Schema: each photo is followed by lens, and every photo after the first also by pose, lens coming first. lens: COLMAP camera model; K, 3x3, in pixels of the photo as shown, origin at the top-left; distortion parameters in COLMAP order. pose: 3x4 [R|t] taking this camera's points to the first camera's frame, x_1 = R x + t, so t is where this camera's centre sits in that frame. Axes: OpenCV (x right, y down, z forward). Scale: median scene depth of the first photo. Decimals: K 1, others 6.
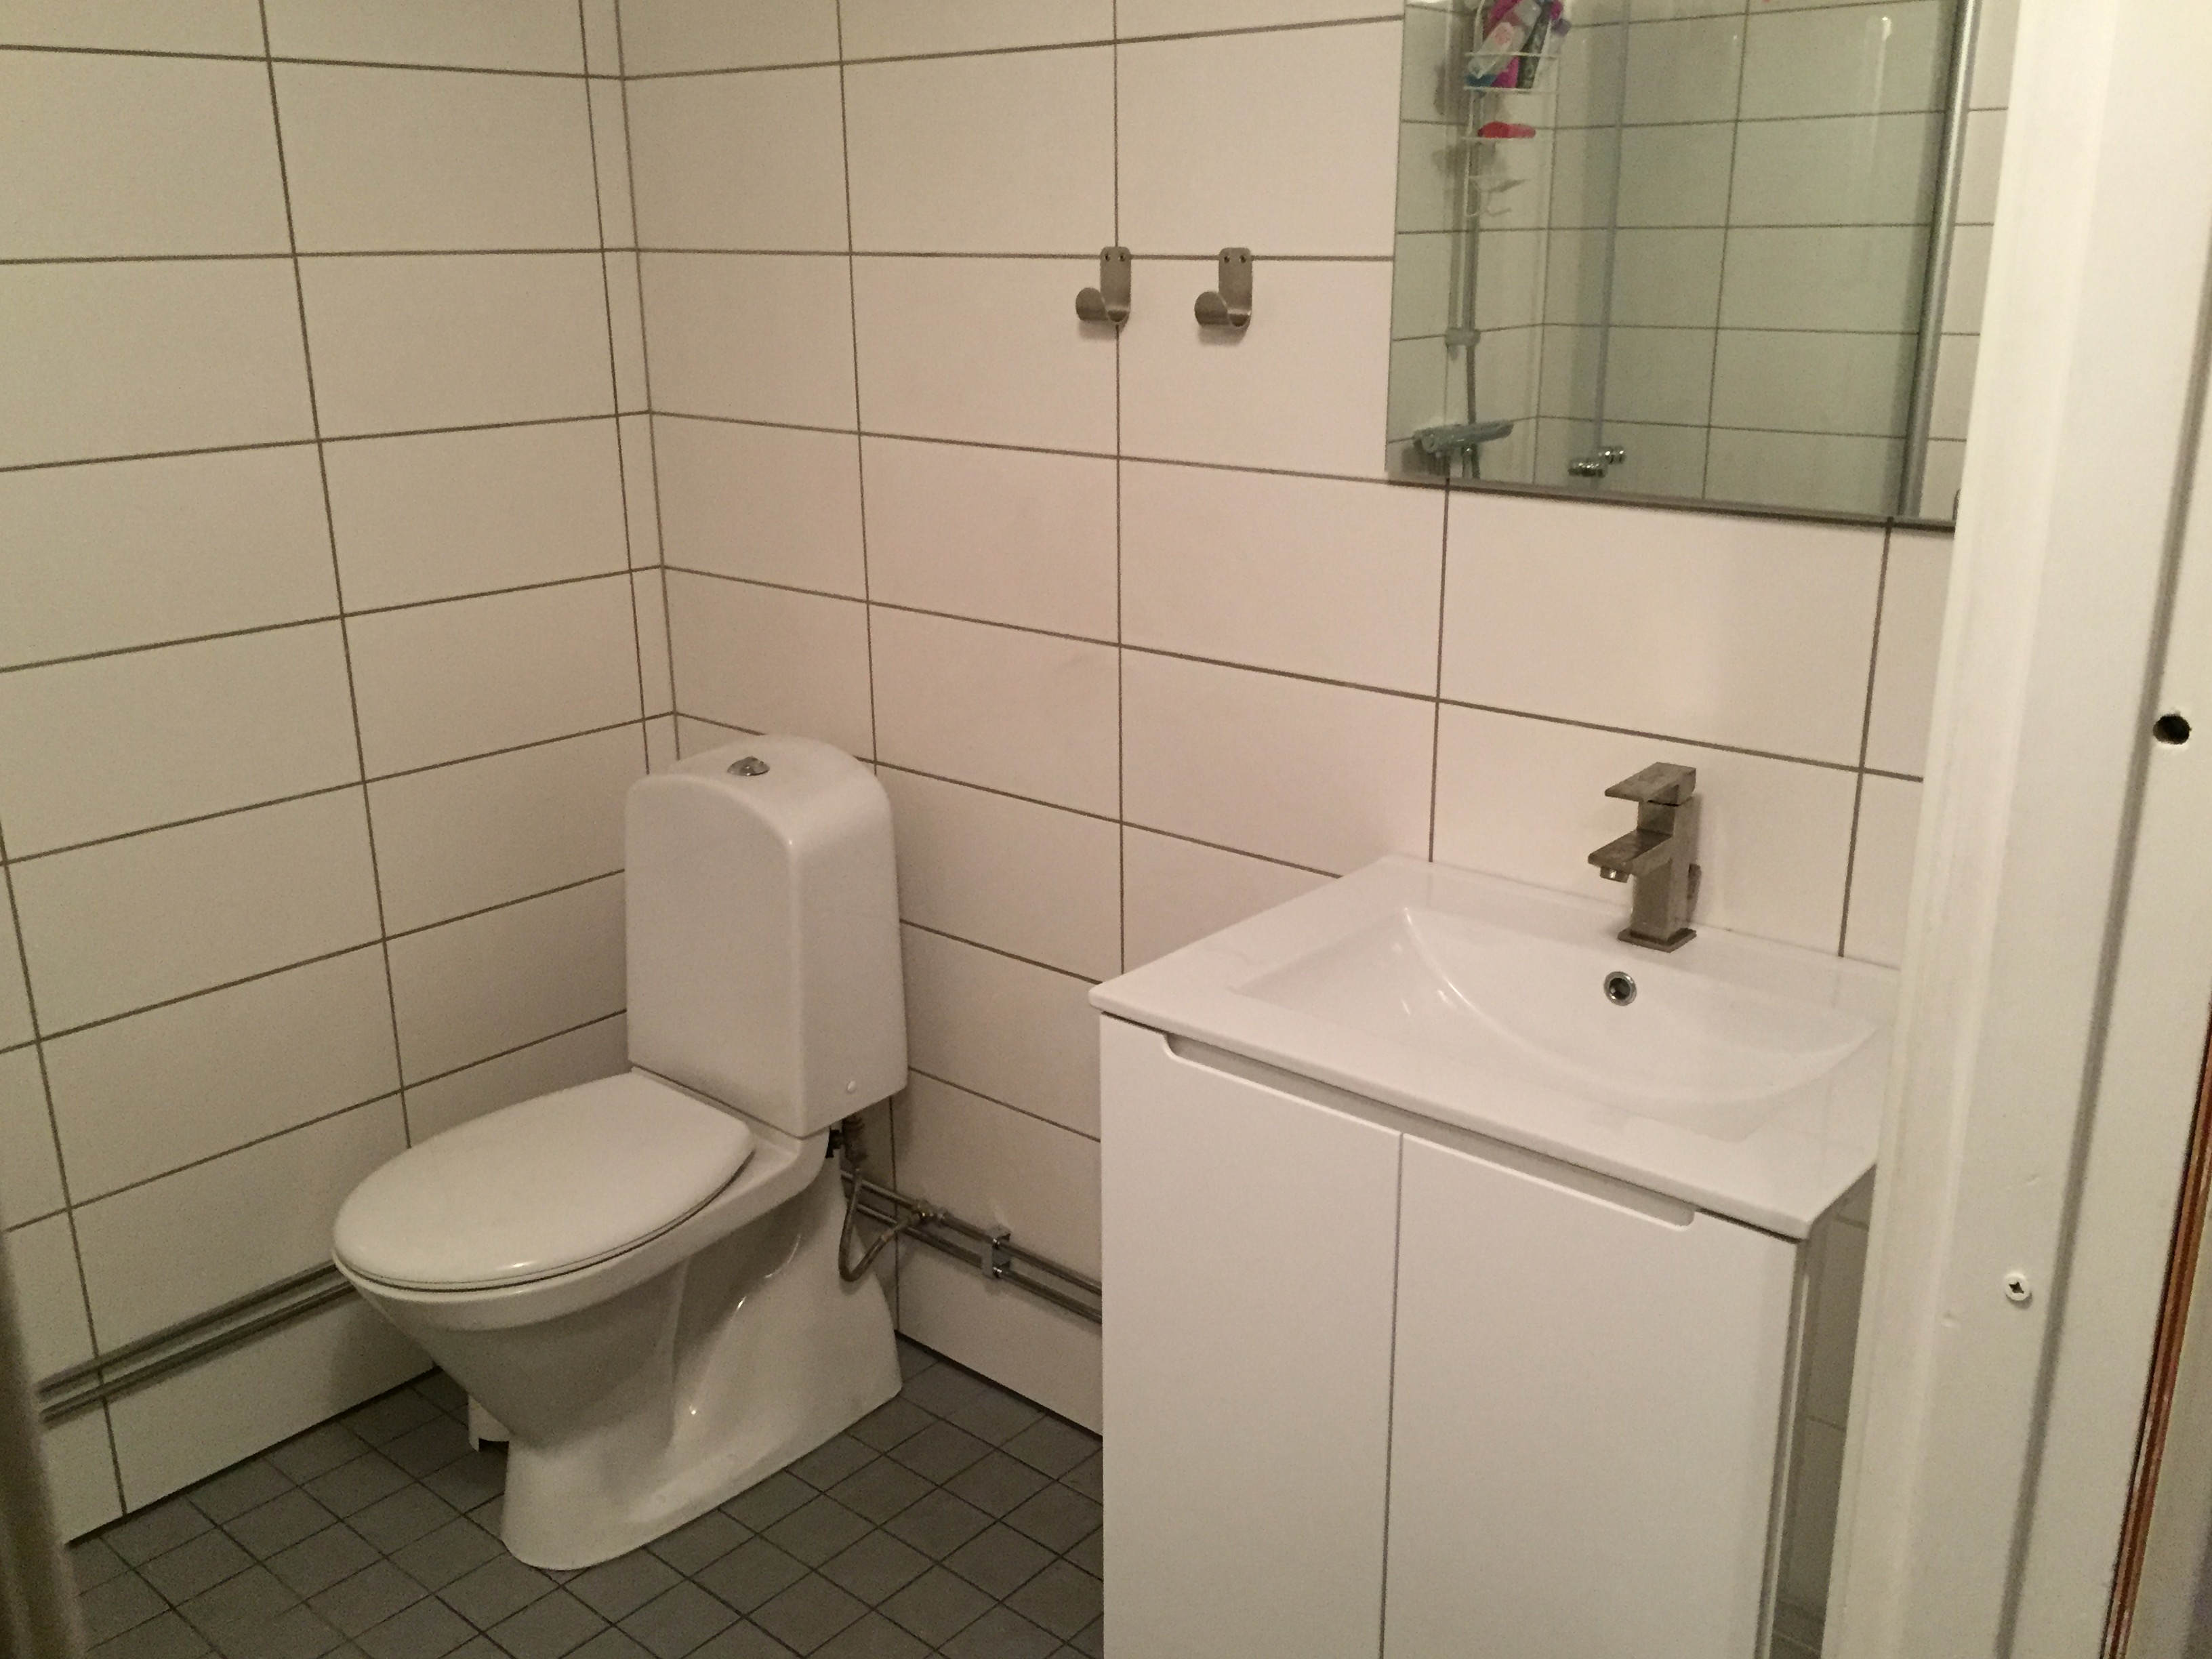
lens RADIAL K [[1943.7, 0, 1106.0], [0, 1943.7, 829.5], [0, 0, 1]] dist [0.089141, -0.154849]
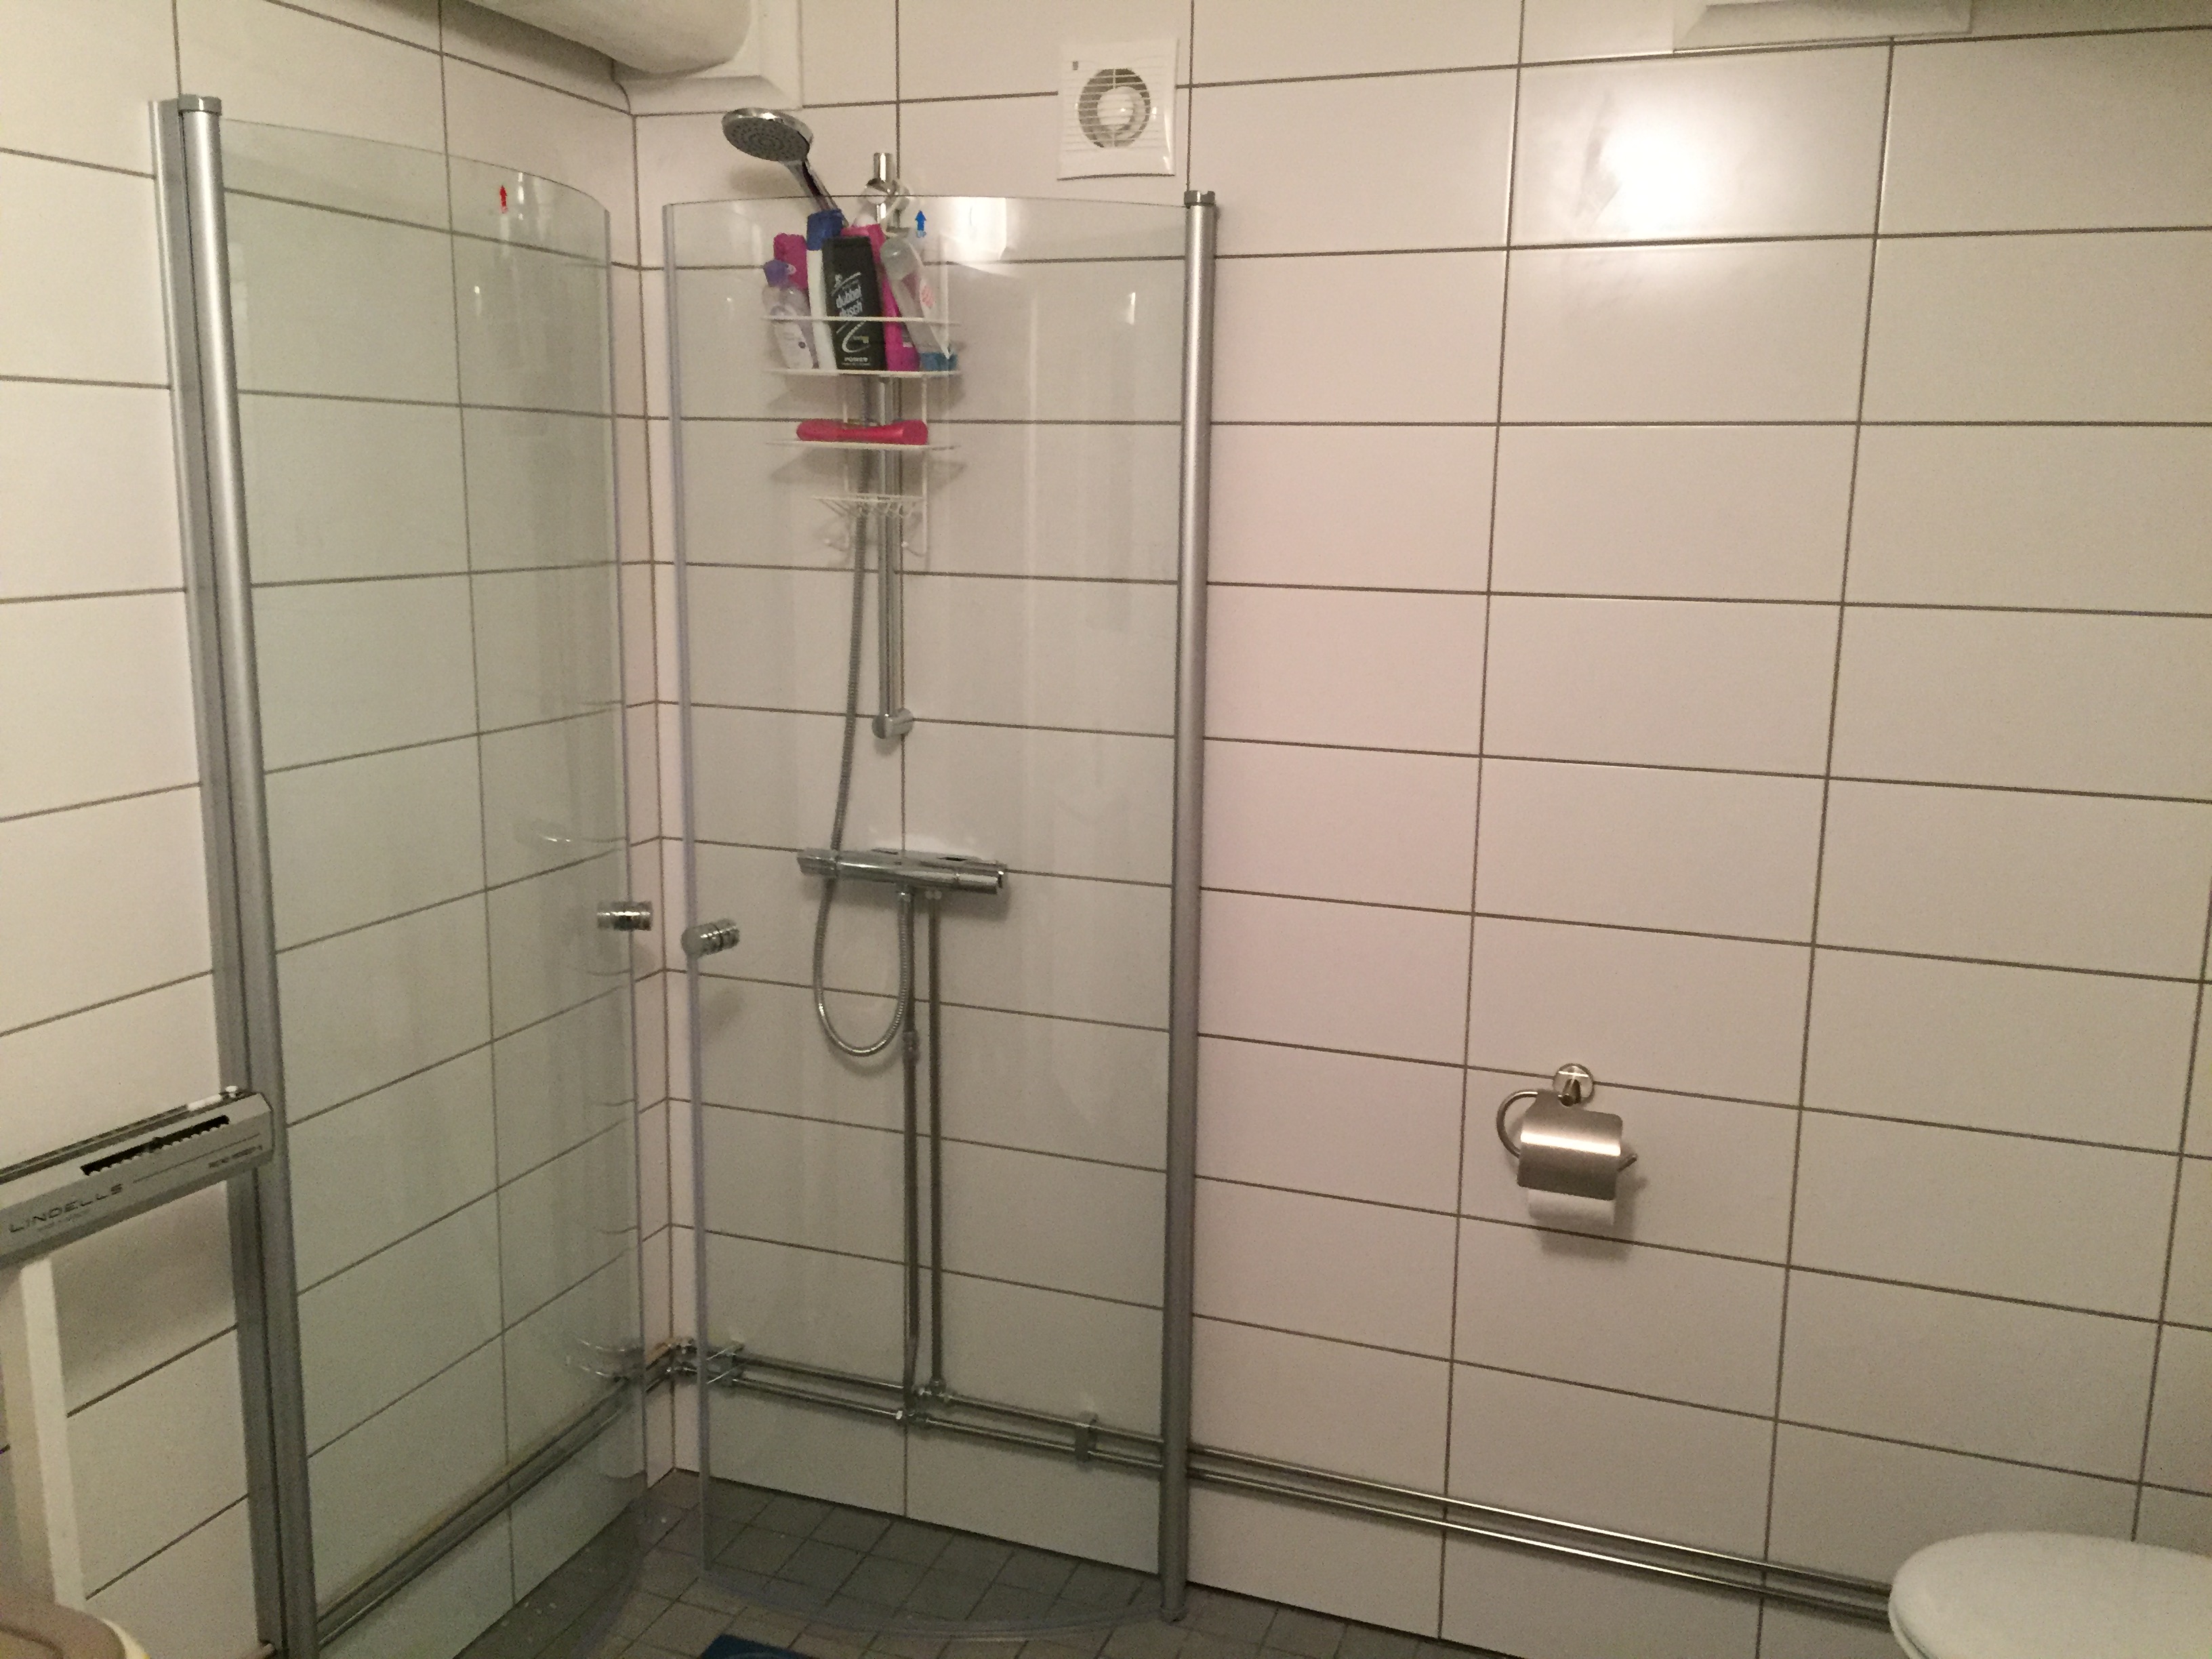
lens RADIAL K [[1880.5, 0, 1106.0], [0, 1880.5, 829.5], [0, 0, 1]] dist [0.043890, -0.007382]
pose [[0.347251, 0.181698, -0.920001, 0.260506], [-0.297646, 0.951678, 0.075609, -0.089976], [0.889283, 0.247580, 0.384553, 0.157896]]
